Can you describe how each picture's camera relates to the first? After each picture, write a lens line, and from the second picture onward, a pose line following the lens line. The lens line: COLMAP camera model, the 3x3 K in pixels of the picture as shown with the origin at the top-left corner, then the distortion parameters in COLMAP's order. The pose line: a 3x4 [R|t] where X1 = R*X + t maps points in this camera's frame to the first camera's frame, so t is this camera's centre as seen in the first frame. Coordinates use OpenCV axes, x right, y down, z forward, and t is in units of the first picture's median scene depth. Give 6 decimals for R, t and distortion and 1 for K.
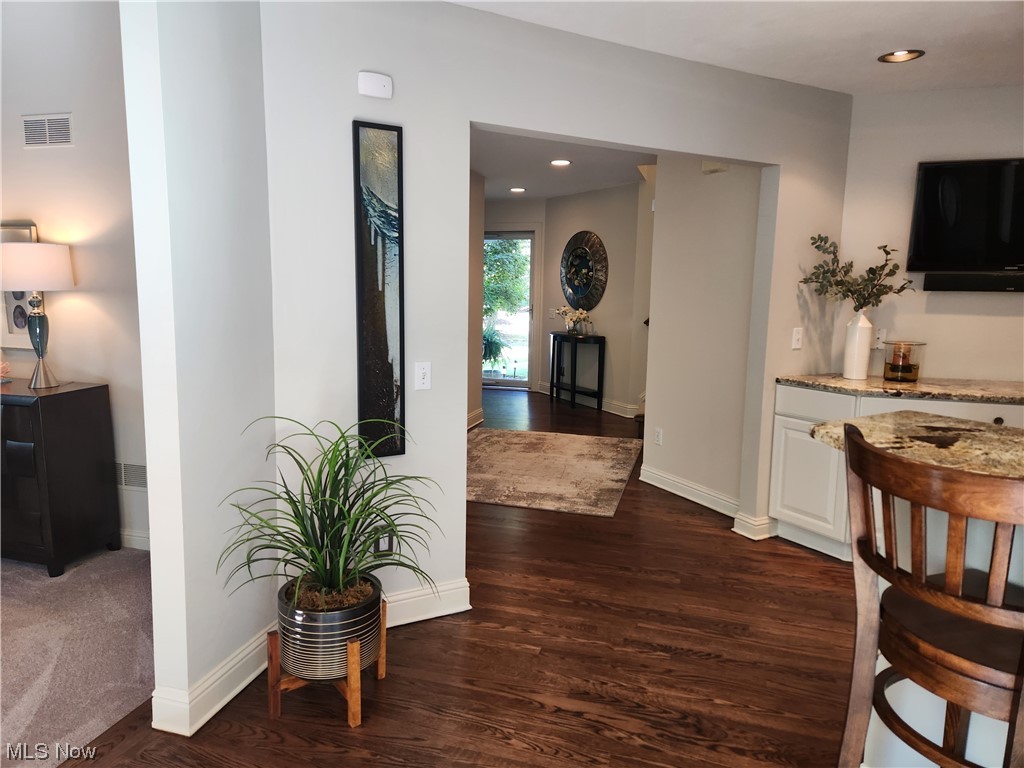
lens RADIAL K [[683.3, 0, 511.2], [0, 683.3, 378.6], [0, 0, 1]] dist [0.043208, -0.004232]
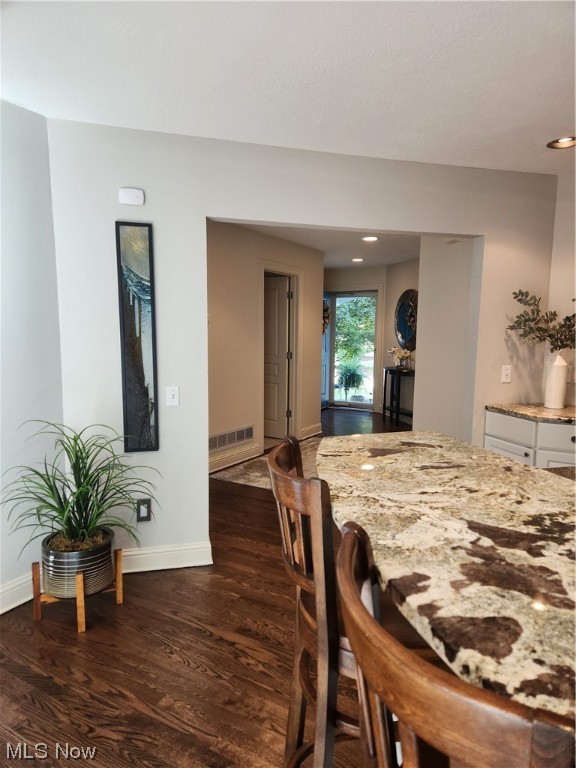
lens RADIAL K [[512.5, 0, 301.6], [0, 512.5, 397.3], [0, 0, 1]] dist [0.043208, -0.004232]
pose [[0.972943, 0.024327, -0.229762, 0.289395], [-0.026036, 0.999651, -0.004412, -0.002964], [0.229574, 0.010275, 0.973237, 0.013492]]
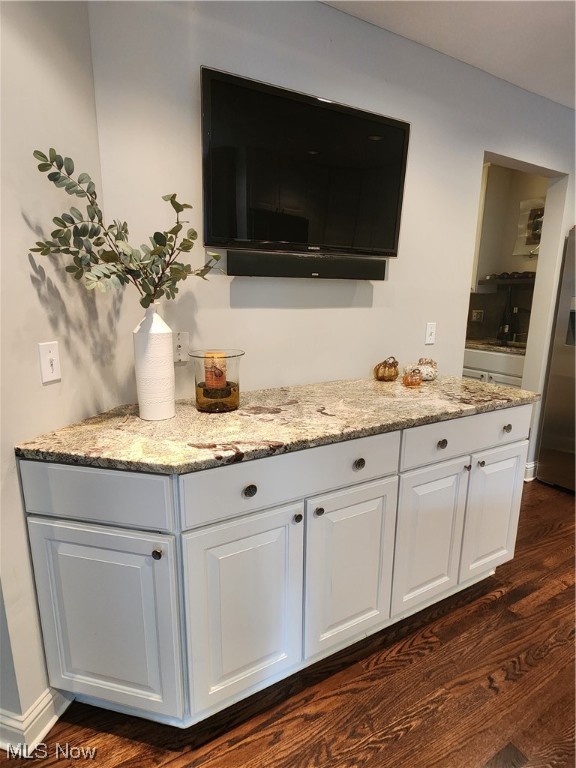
lens RADIAL K [[416.9, 0, 286.2], [0, 416.9, 385.8], [0, 0, 1]] dist [0.002722, -0.000837]
pose [[0.700182, -0.161202, 0.695527, 0.337747], [0.097311, 0.986634, 0.130709, -0.068309], [-0.707301, -0.023837, 0.706510, 0.686079]]
